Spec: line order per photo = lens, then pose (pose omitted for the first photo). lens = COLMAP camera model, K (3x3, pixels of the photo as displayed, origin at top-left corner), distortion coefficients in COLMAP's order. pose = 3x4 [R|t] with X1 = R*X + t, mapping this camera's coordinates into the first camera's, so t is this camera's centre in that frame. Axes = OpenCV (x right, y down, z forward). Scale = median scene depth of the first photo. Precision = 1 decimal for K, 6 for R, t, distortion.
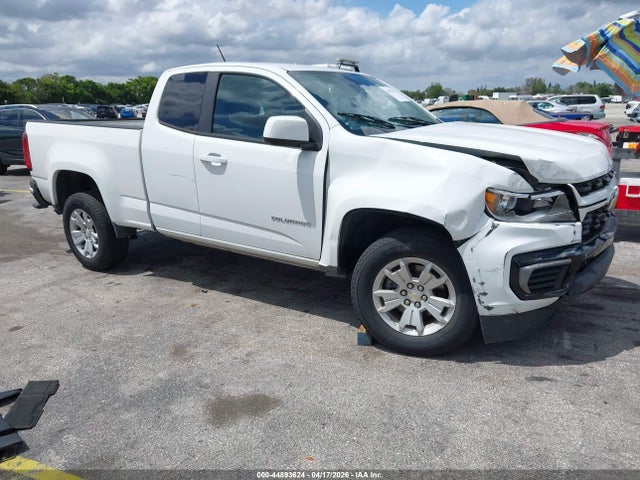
lens RADIAL K [[542.9, 0, 338.8], [0, 542.9, 255.7], [0, 0, 1]] dist [0.016543, -0.028042]
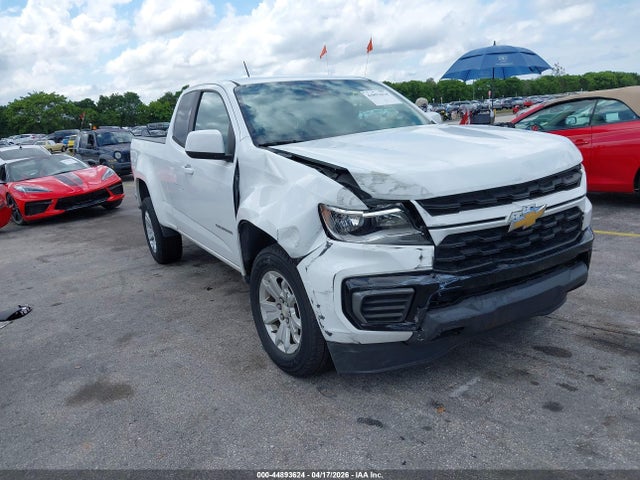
lens RADIAL K [[542.9, 0, 321.1], [0, 542.9, 246.0], [0, 0, 1]] dist [0.016543, -0.028042]
pose [[0.888498, 0.054598, -0.455620, 0.678662], [-0.060770, 0.998151, 0.001104, -0.051923], [0.454838, 0.026707, 0.890174, 0.175163]]
